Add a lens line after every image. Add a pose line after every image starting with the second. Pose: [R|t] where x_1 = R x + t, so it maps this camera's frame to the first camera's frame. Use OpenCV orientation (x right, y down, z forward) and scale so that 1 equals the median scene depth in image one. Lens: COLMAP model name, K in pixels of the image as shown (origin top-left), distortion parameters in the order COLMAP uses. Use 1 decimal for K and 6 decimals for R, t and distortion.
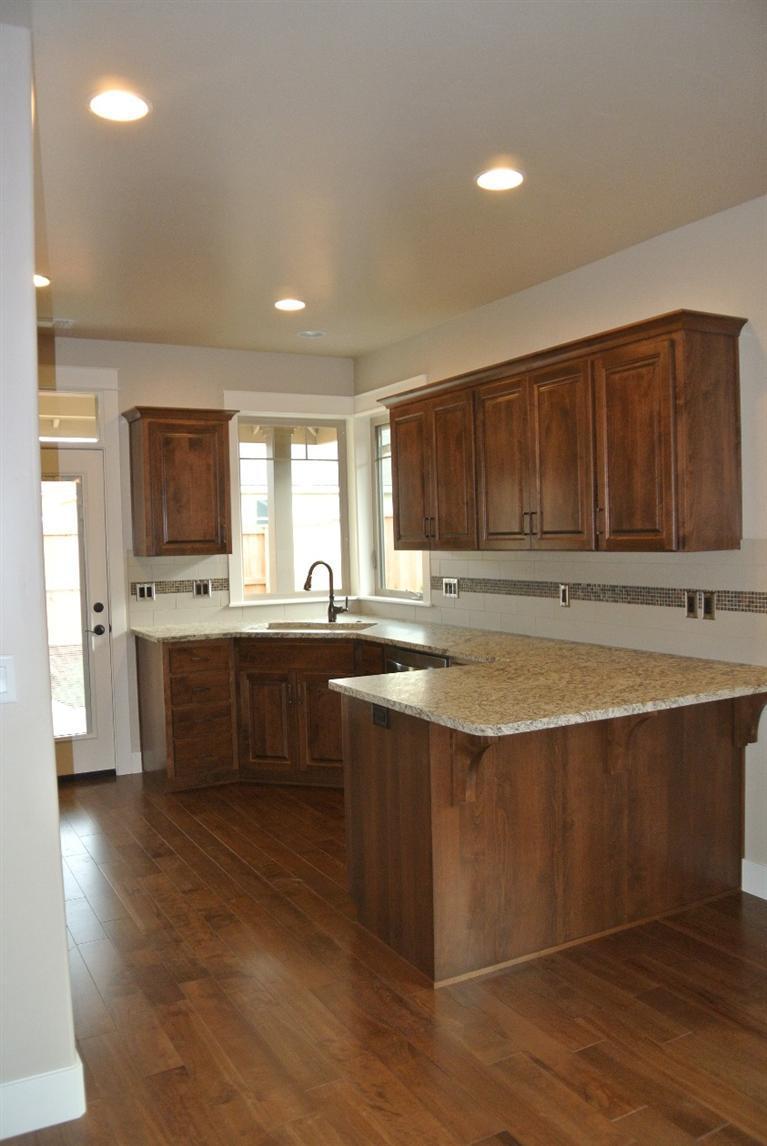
lens RADIAL K [[908.3, 0, 383.5], [0, 908.3, 573.0], [0, 0, 1]] dist [-0.054432, -0.001973]
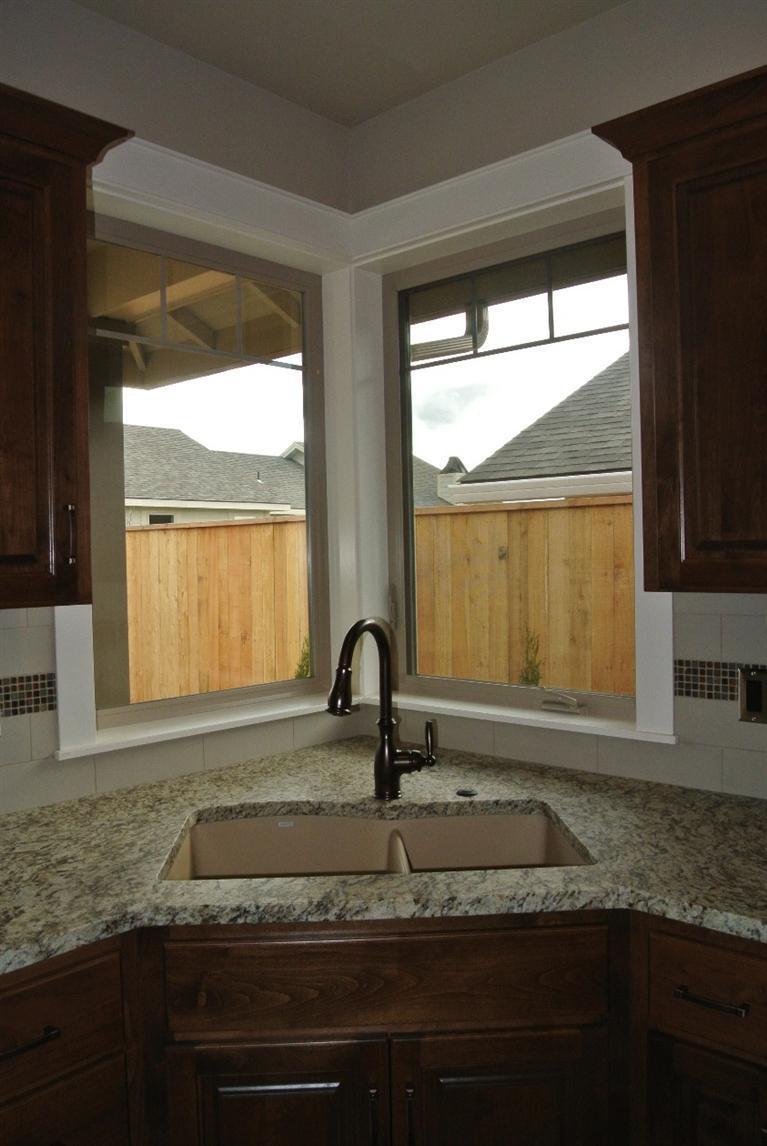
lens RADIAL K [[908.3, 0, 383.5], [0, 908.3, 573.0], [0, 0, 1]] dist [-0.054432, -0.001973]
pose [[0.946266, -0.002167, 0.323382, -0.169630], [0.008503, 0.999799, -0.018181, -0.024977], [-0.323278, 0.019953, 0.946094, 0.670816]]
